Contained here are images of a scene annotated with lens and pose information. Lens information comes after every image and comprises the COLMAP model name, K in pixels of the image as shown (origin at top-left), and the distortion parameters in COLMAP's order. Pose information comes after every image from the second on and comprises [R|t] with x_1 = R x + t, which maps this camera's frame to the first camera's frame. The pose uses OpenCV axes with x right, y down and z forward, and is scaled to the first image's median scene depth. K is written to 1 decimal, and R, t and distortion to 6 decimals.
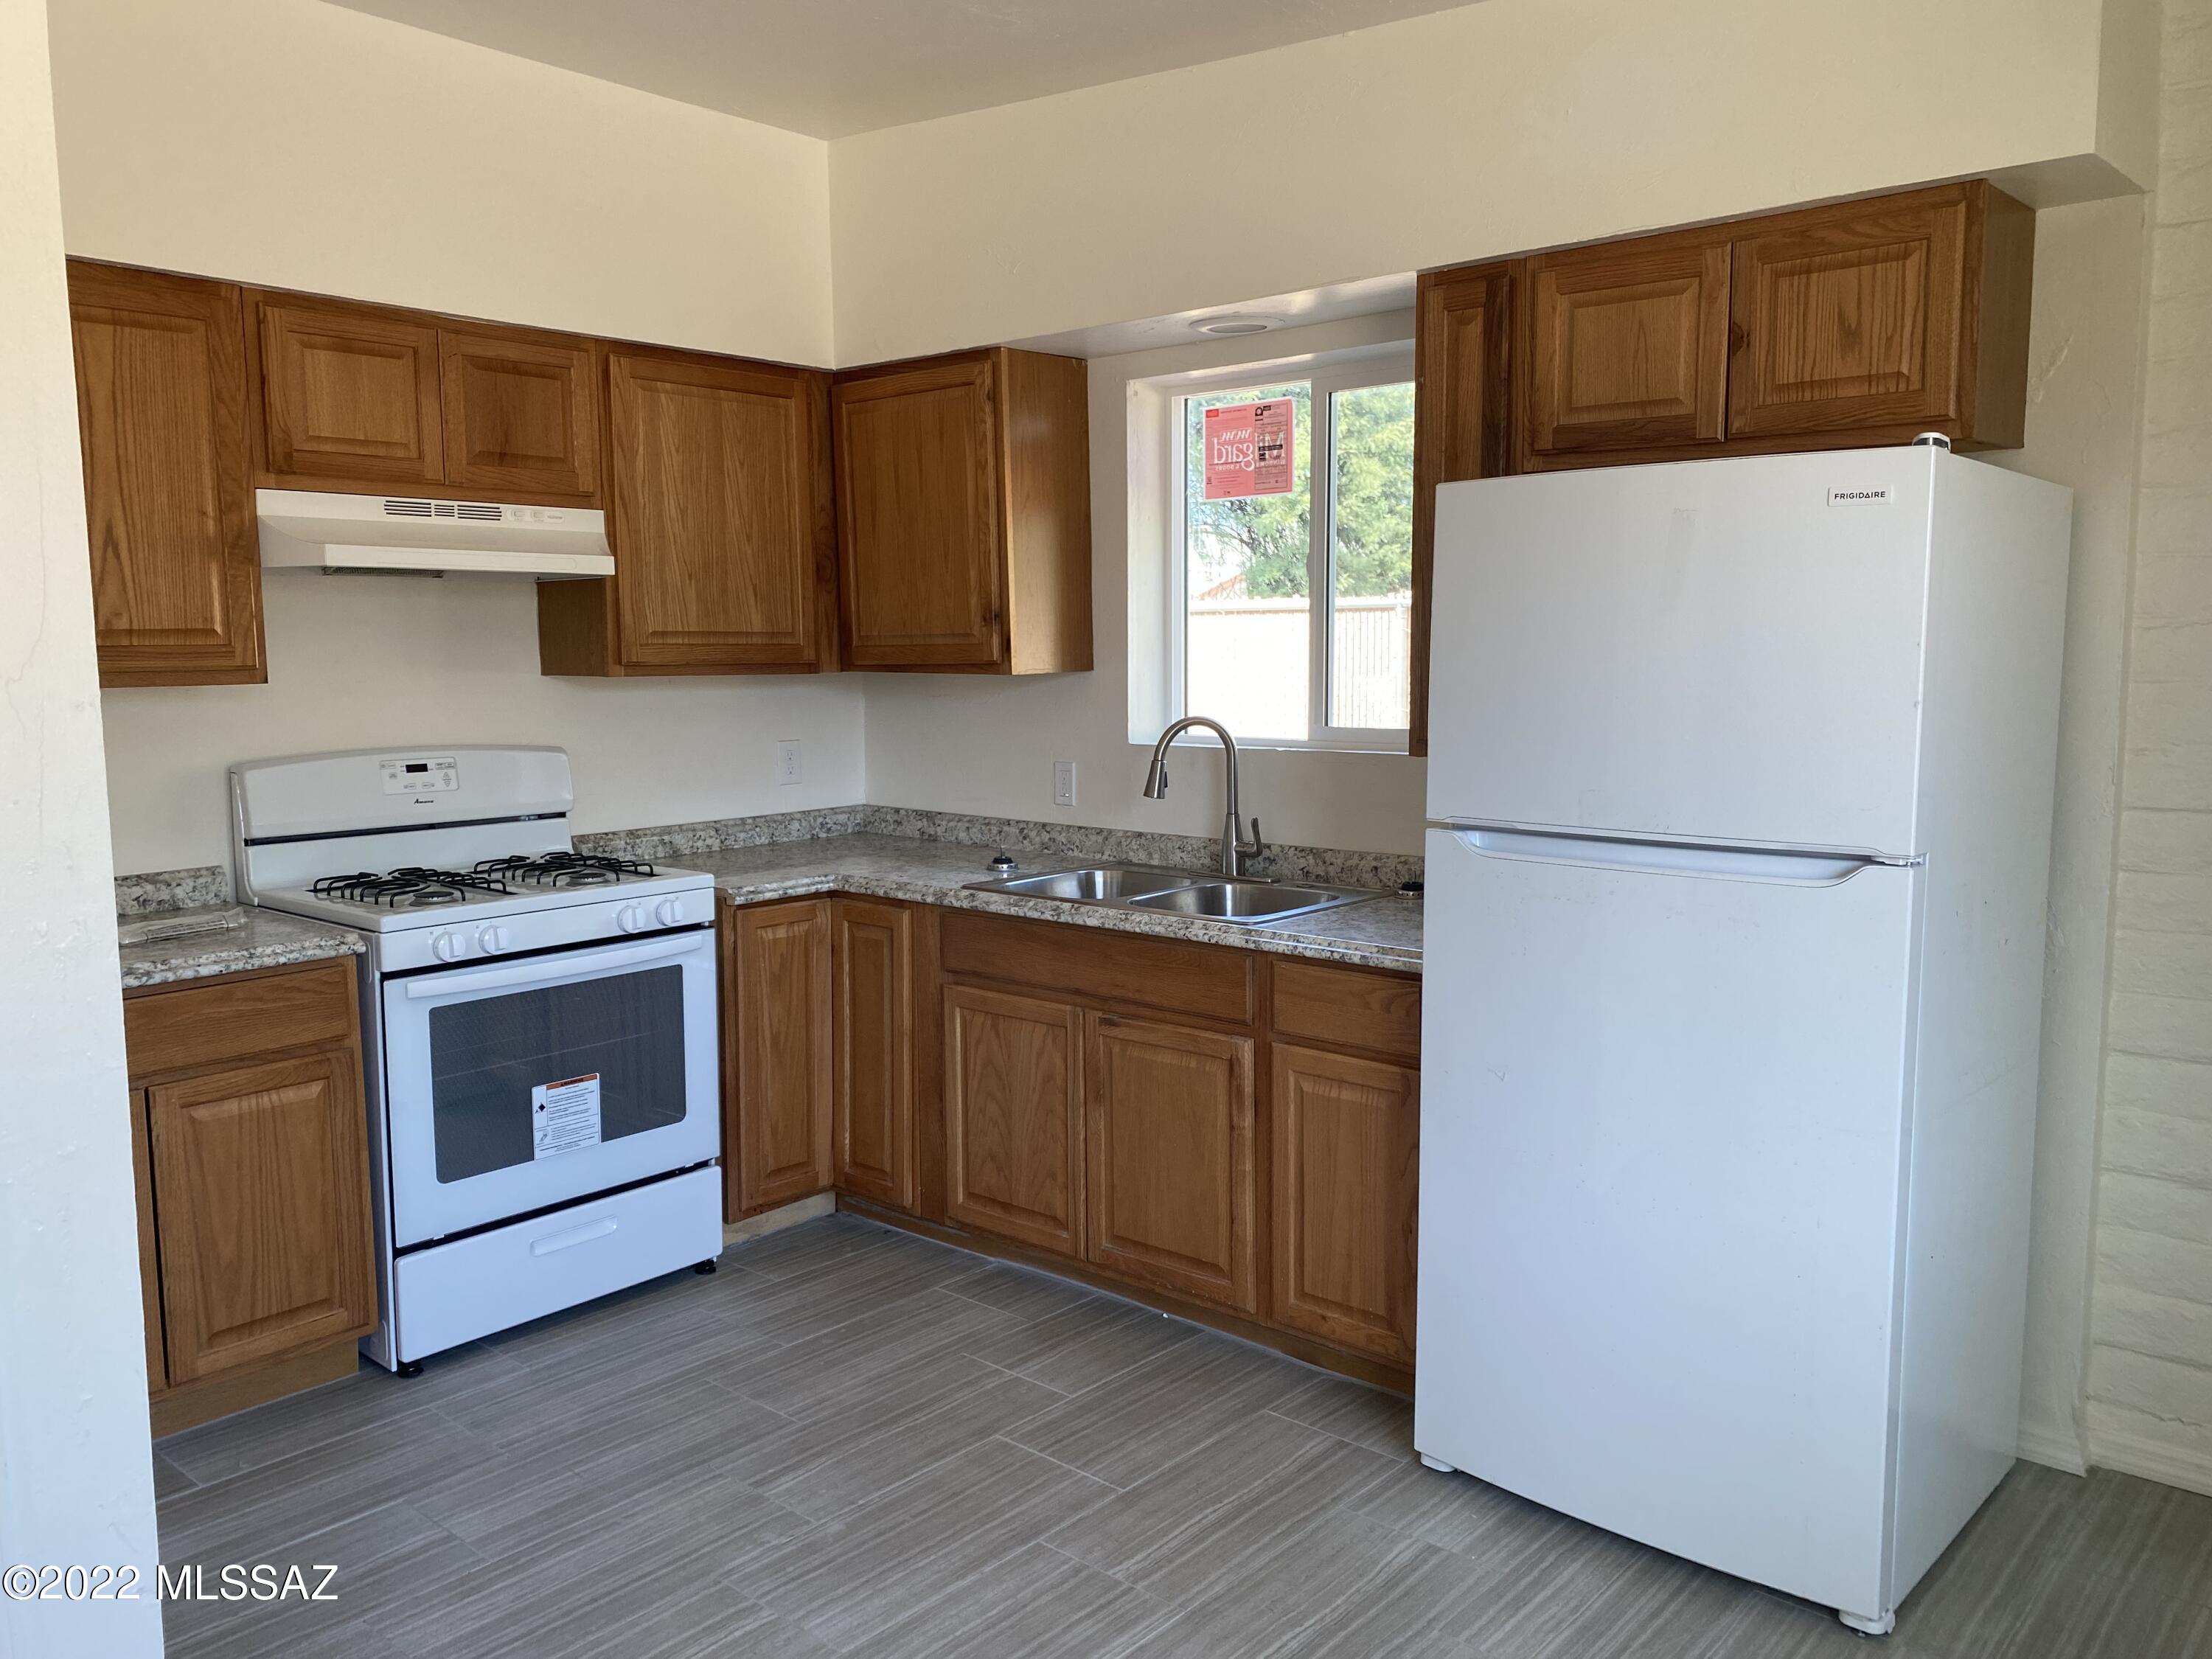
lens RADIAL K [[1690.0, 0, 1086.9], [0, 1690.0, 829.8], [0, 0, 1]] dist [0.059584, -0.036073]
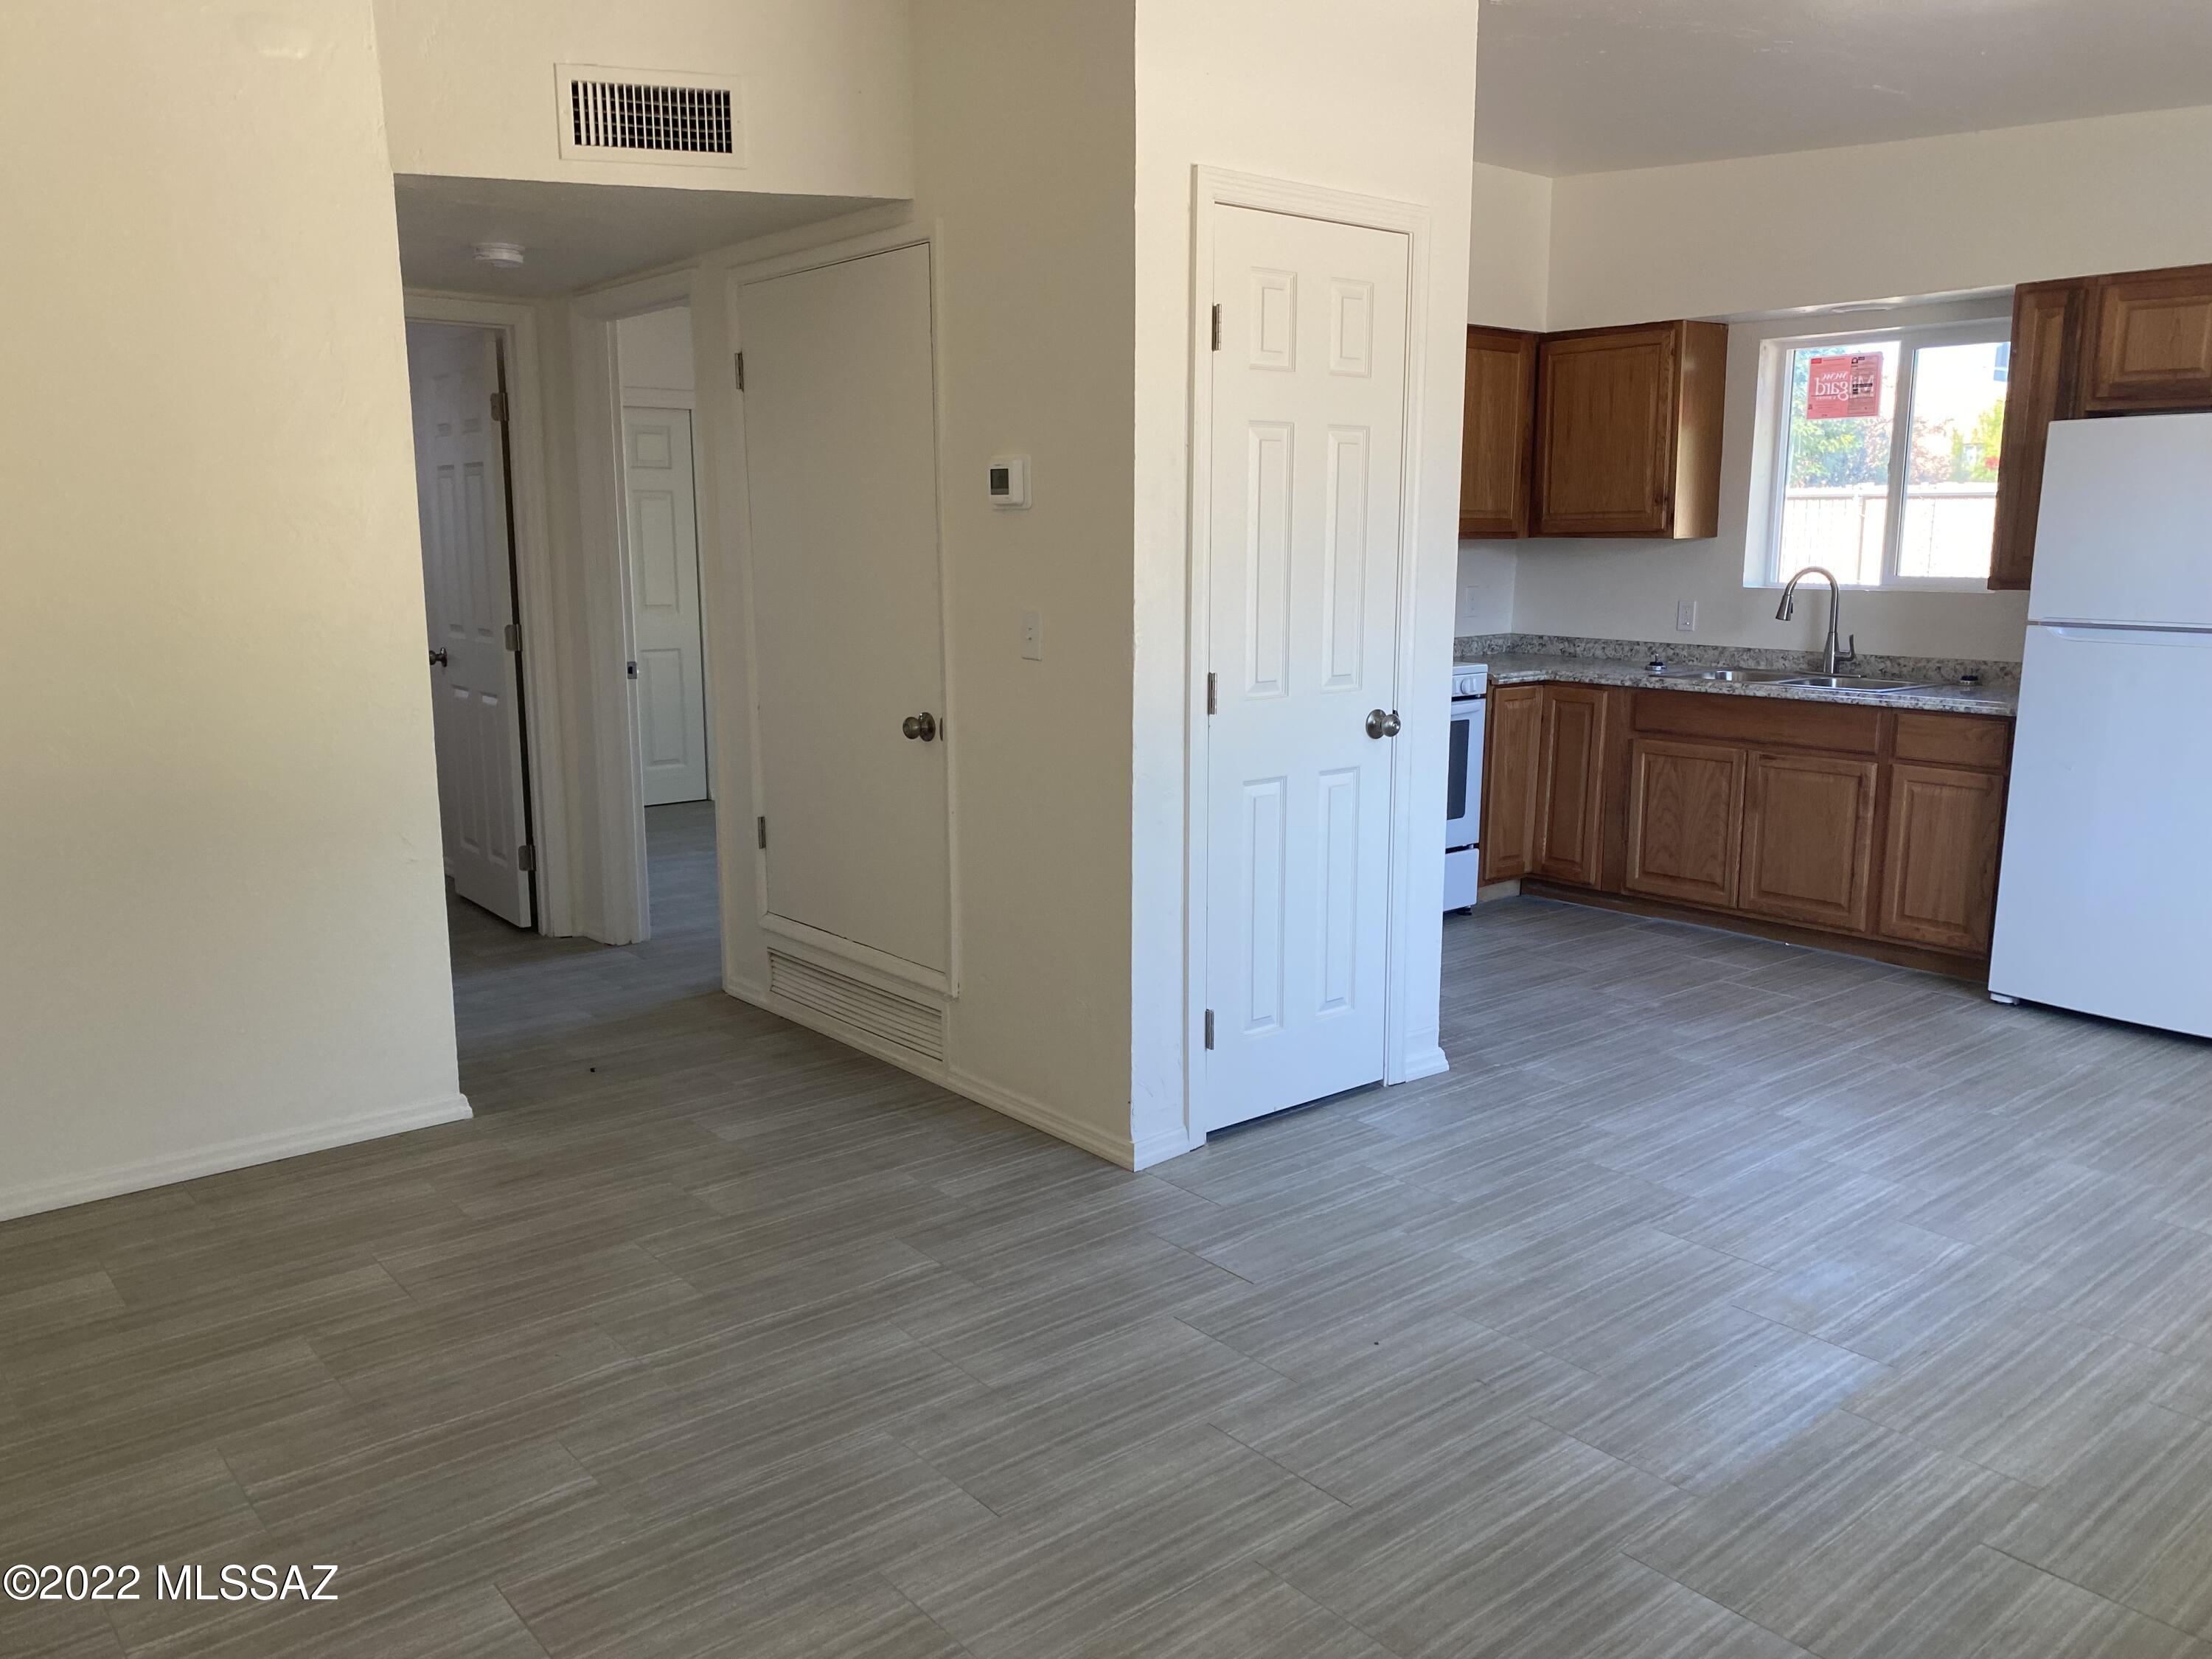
lens RADIAL K [[1690.0, 0, 1117.0], [0, 1690.0, 824.4], [0, 0, 1]] dist [0.059584, -0.036073]
pose [[0.990787, 0.036124, -0.130525, -0.364330], [-0.027869, 0.997527, 0.064529, 0.085841], [0.132533, -0.060297, 0.989343, -0.647298]]
